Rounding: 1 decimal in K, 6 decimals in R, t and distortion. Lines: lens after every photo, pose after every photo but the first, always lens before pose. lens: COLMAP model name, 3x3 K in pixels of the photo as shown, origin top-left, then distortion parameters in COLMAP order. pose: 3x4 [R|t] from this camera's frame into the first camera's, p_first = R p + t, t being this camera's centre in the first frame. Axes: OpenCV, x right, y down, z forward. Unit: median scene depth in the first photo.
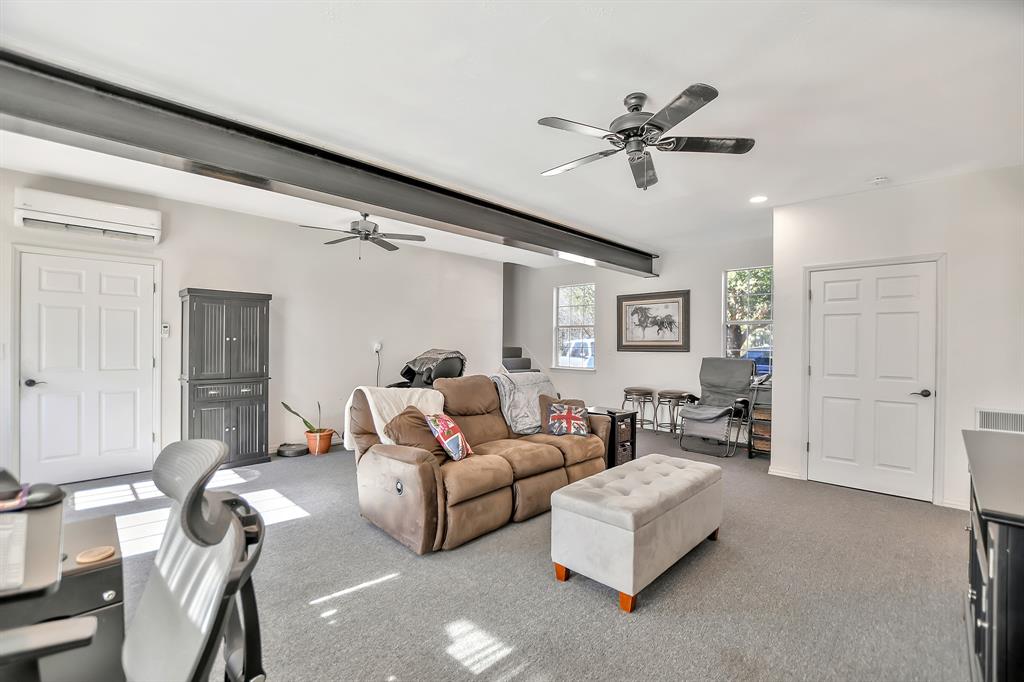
lens RADIAL K [[447.7, 0, 510.1], [0, 447.7, 345.2], [0, 0, 1]] dist [-0.028563, 0.005141]
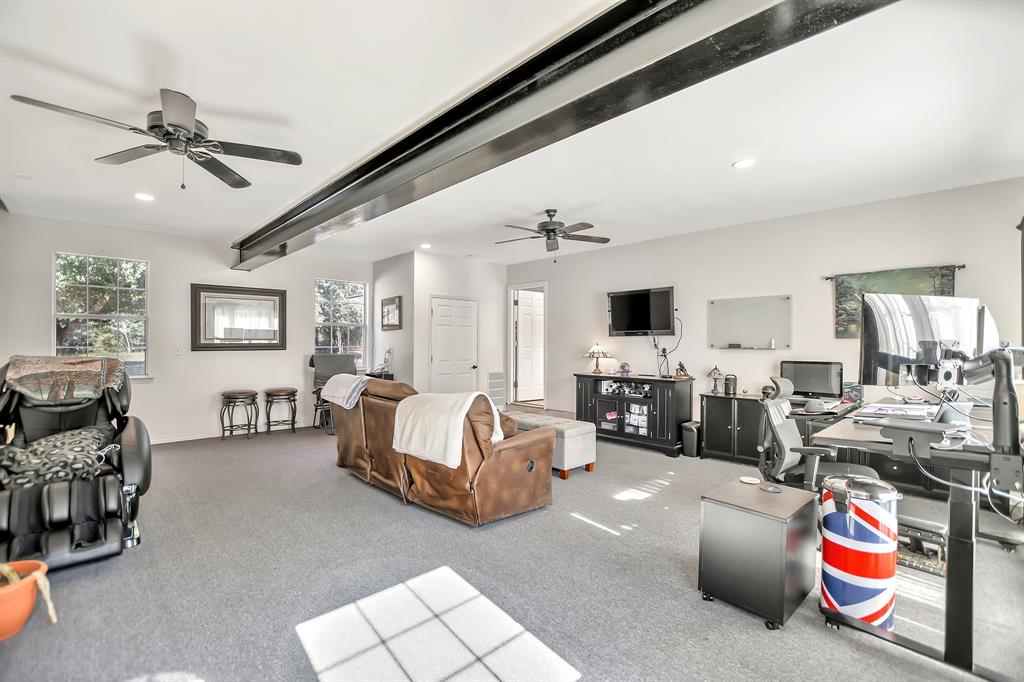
lens RADIAL K [[447.7, 0, 510.1], [0, 447.7, 345.2], [0, 0, 1]] dist [-0.028563, 0.005141]
pose [[0.061186, -0.019154, 0.997943, -0.610669], [0.000113, 0.999816, 0.019183, -0.015414], [-0.998126, -0.001061, 0.061177, 0.409672]]
